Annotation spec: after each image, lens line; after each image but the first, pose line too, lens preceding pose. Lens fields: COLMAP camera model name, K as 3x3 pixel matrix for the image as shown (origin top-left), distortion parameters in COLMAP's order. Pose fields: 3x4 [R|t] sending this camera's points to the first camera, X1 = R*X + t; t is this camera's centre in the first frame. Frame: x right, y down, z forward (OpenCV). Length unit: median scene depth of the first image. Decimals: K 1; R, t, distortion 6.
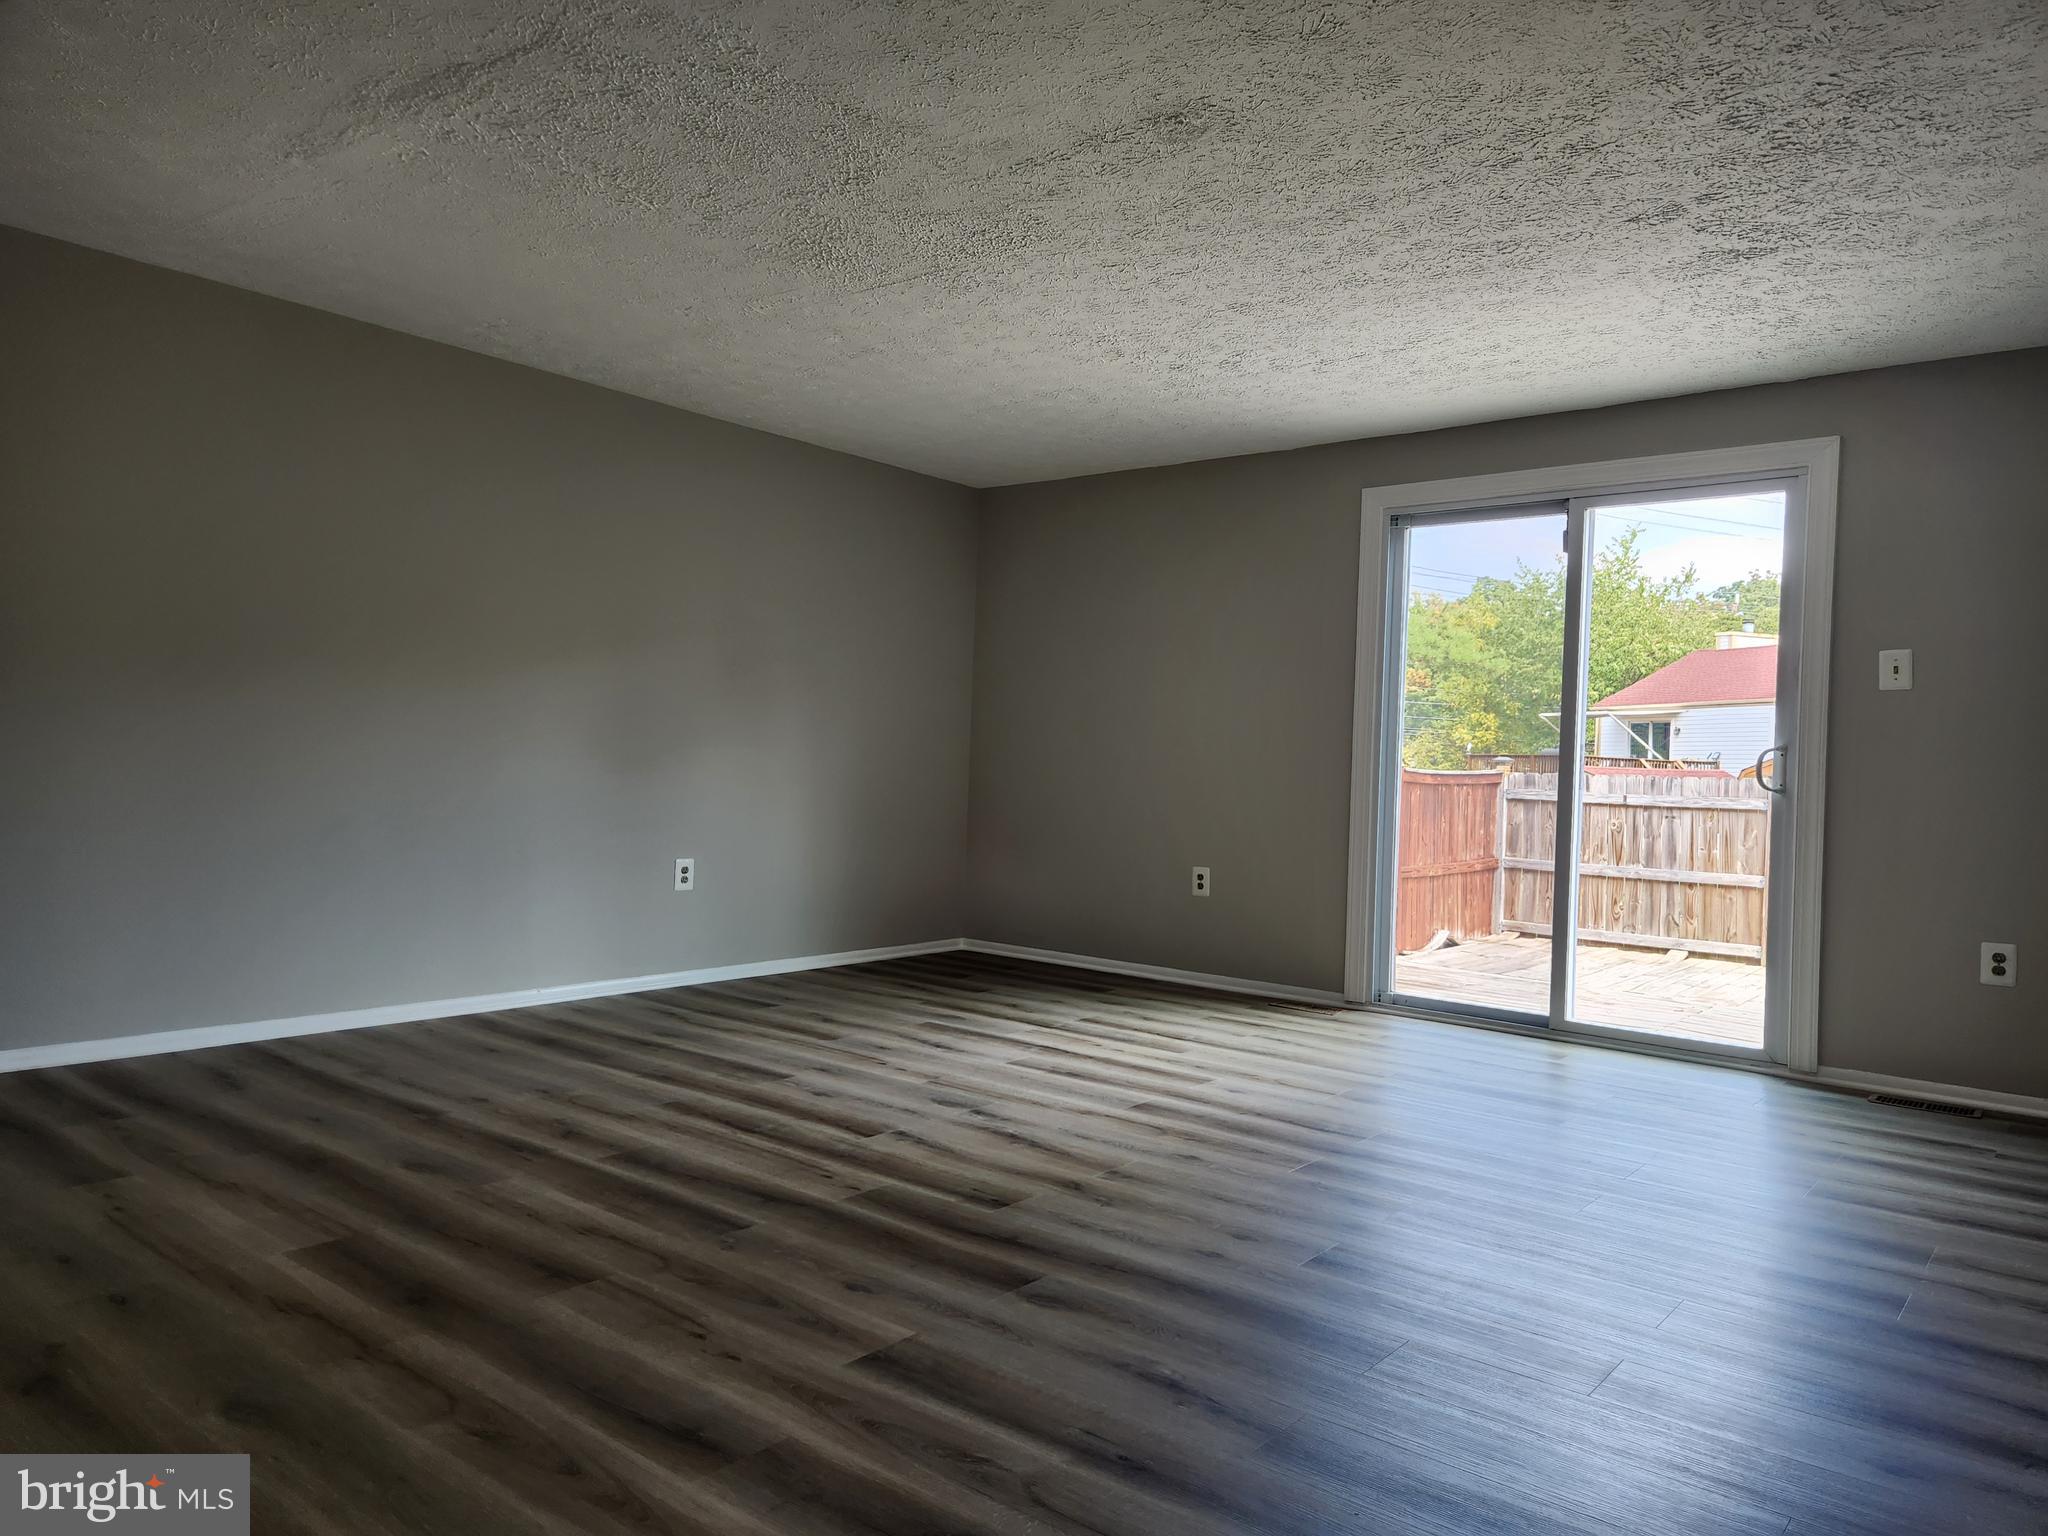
lens RADIAL K [[1367.7, 0, 1035.6], [0, 1367.7, 759.1], [0, 0, 1]] dist [0.053607, -0.041621]
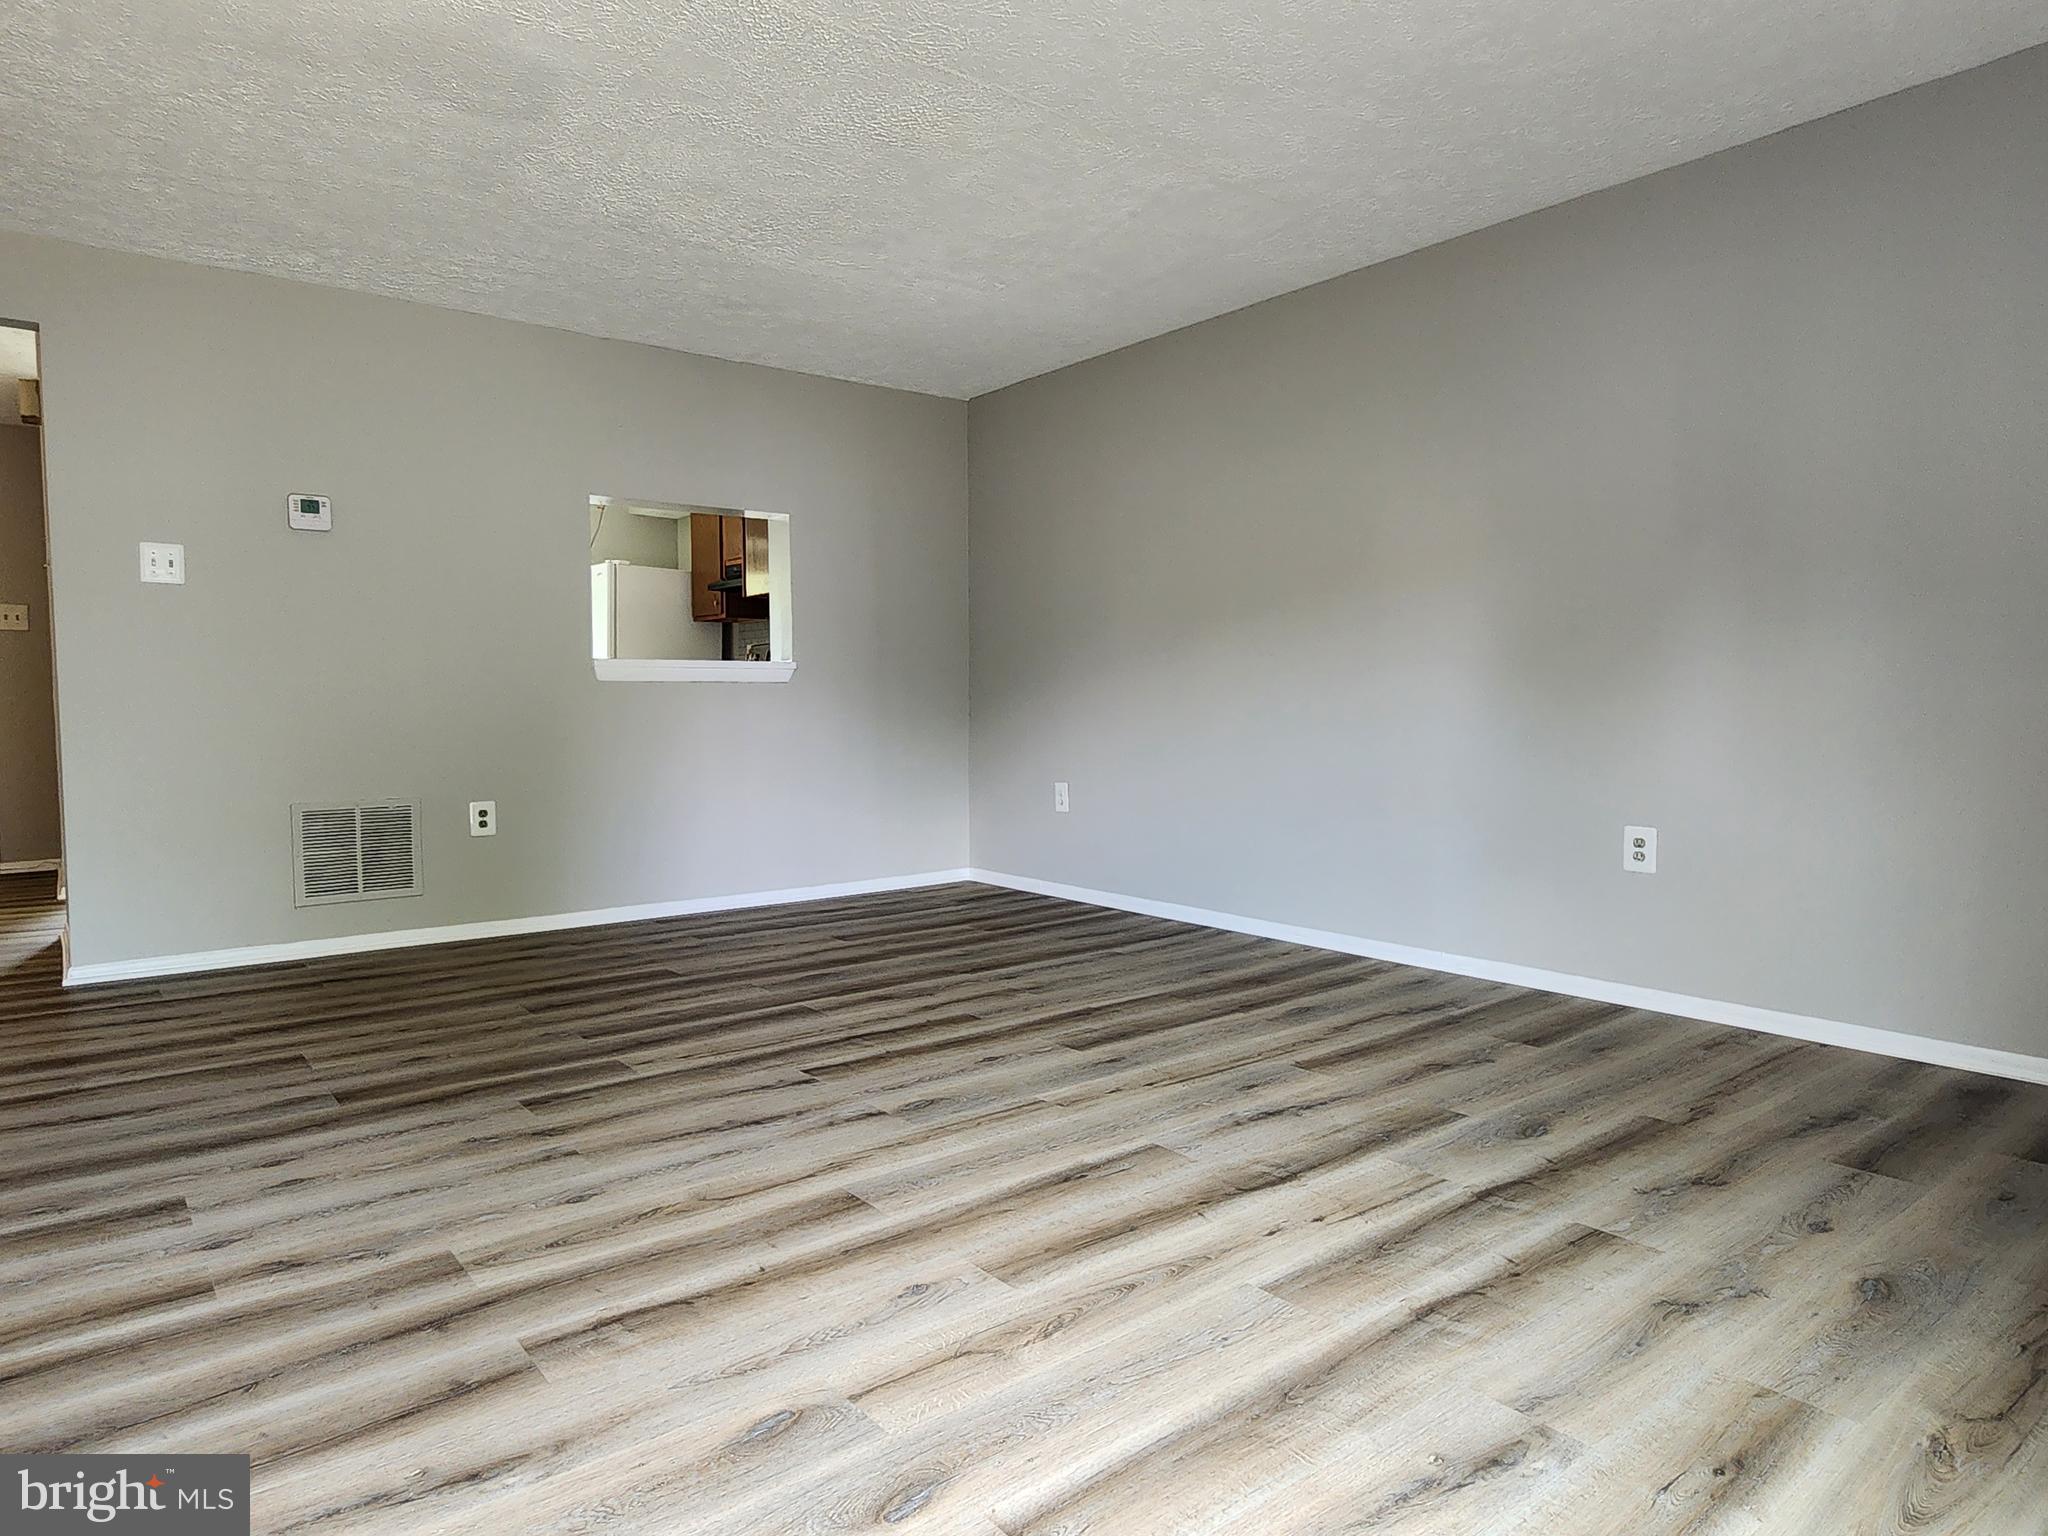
lens RADIAL K [[1228.9, 0, 1022.2], [0, 1228.9, 770.0], [0, 0, 1]] dist [-0.002129, -0.000334]
pose [[-0.209684, 0.022865, -0.977502, 0.520207], [0.000534, 0.999729, 0.023270, 0.036292], [0.977769, 0.004358, -0.209639, 1.024862]]
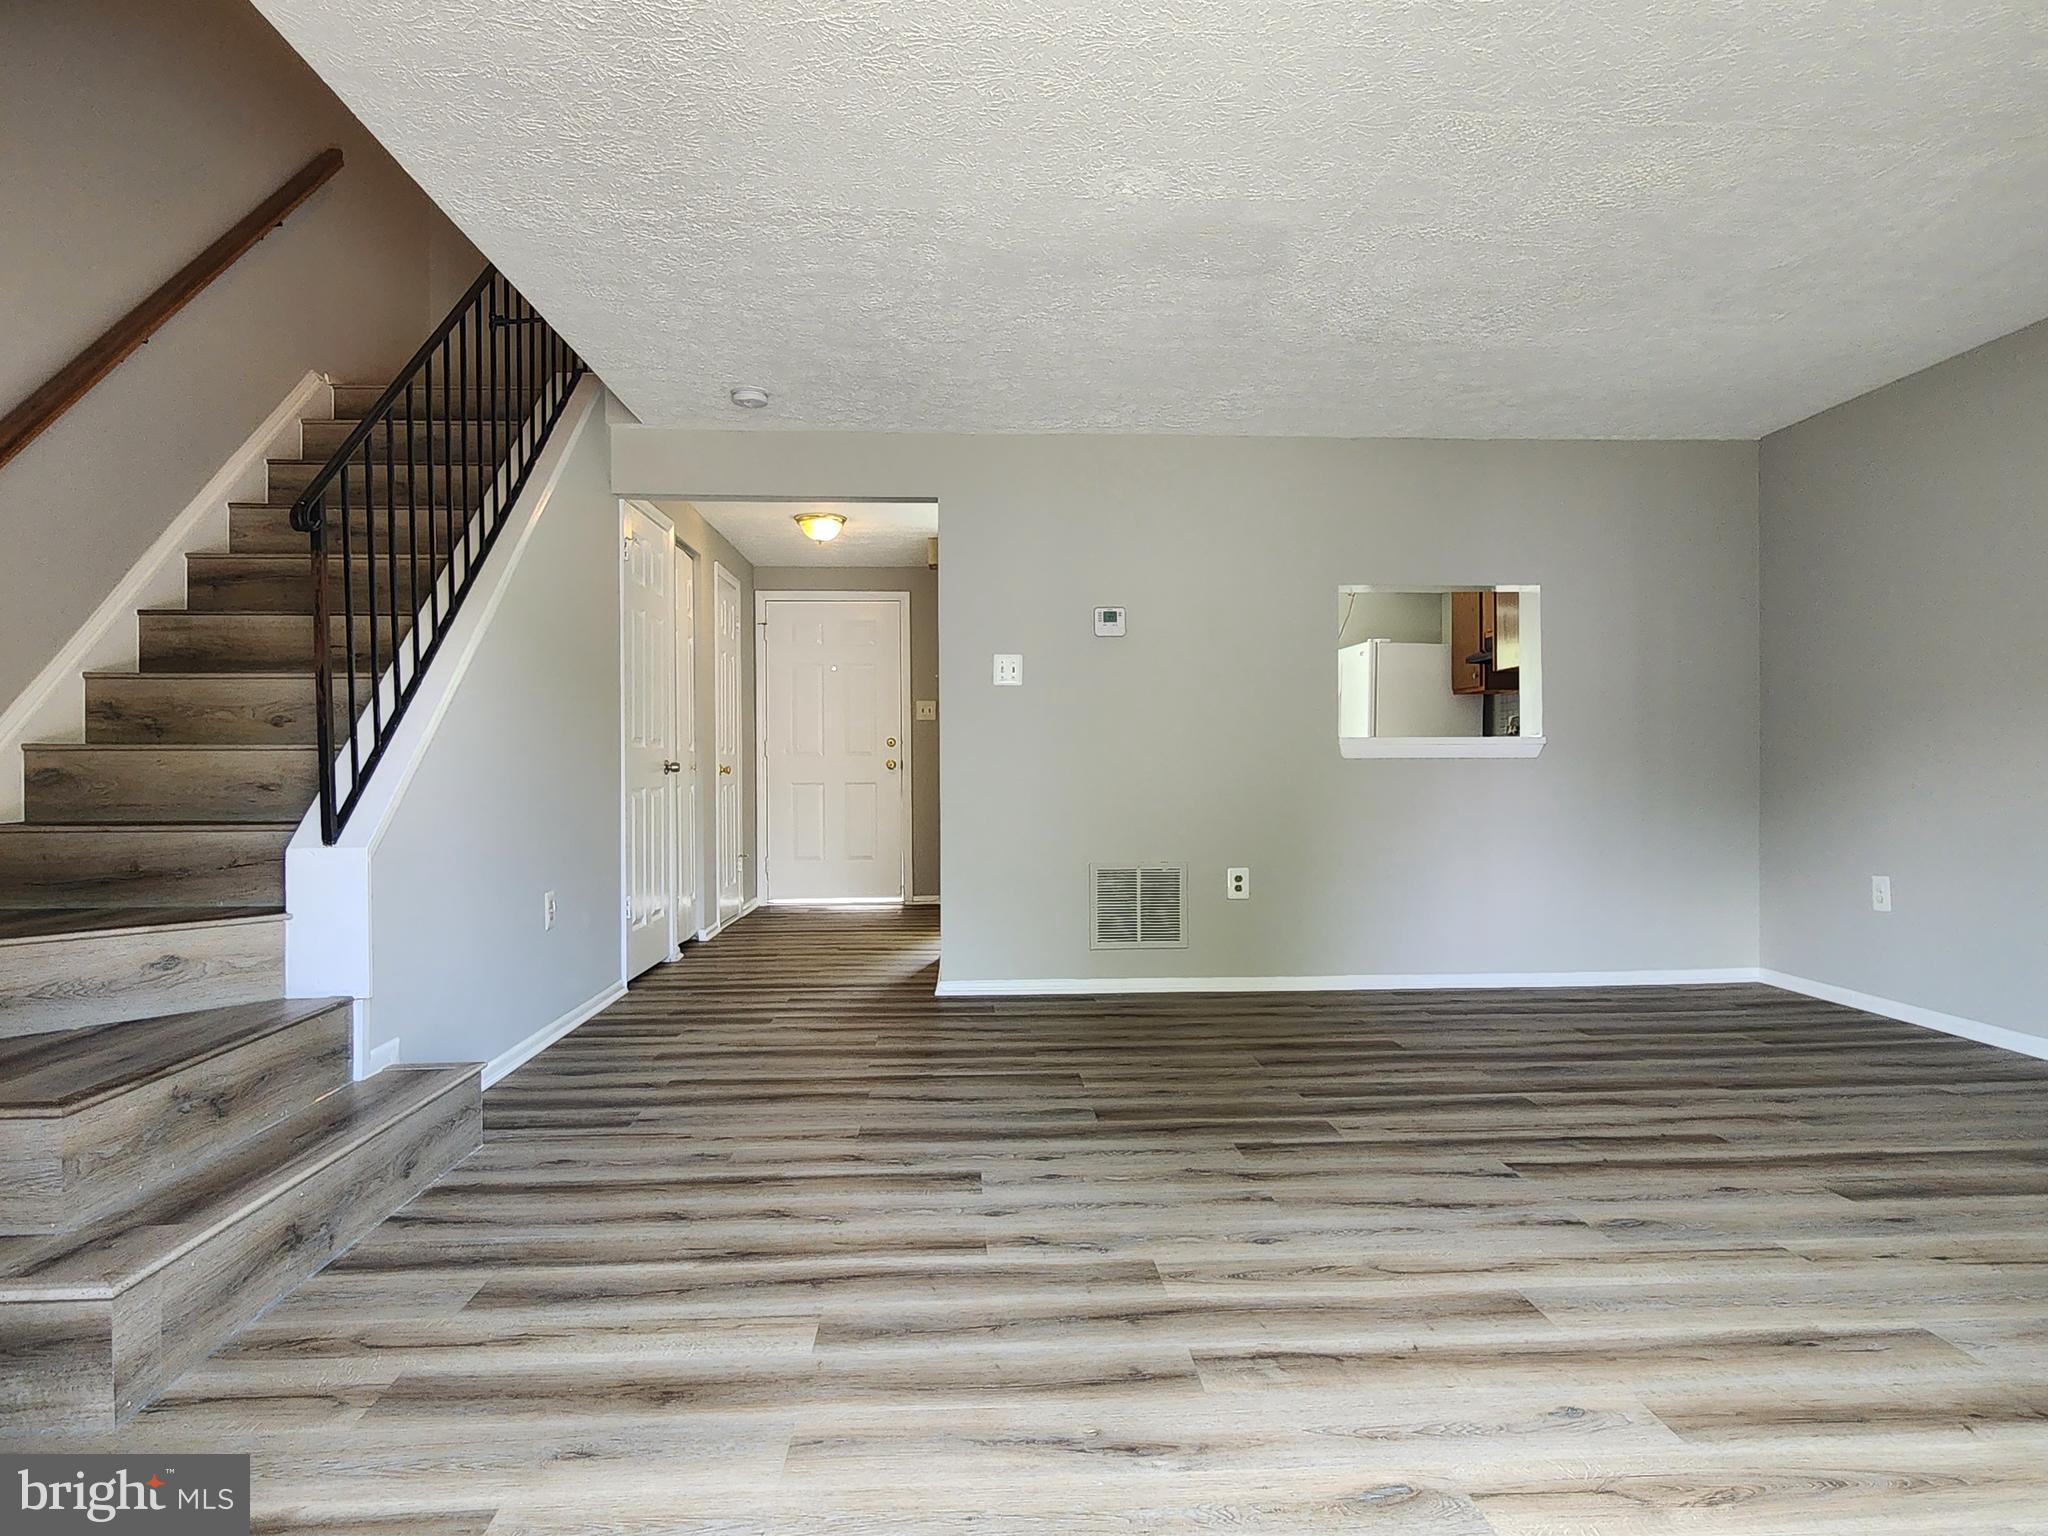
lens RADIAL K [[1226.4, 0, 1028.8], [0, 1226.4, 775.1], [0, 0, 1]] dist [-0.003283, -0.001894]
pose [[-0.736254, -0.026663, -0.676180, 0.528516], [-0.017558, 0.999640, -0.020299, 0.026580], [0.676478, -0.003073, -0.736456, 1.076811]]
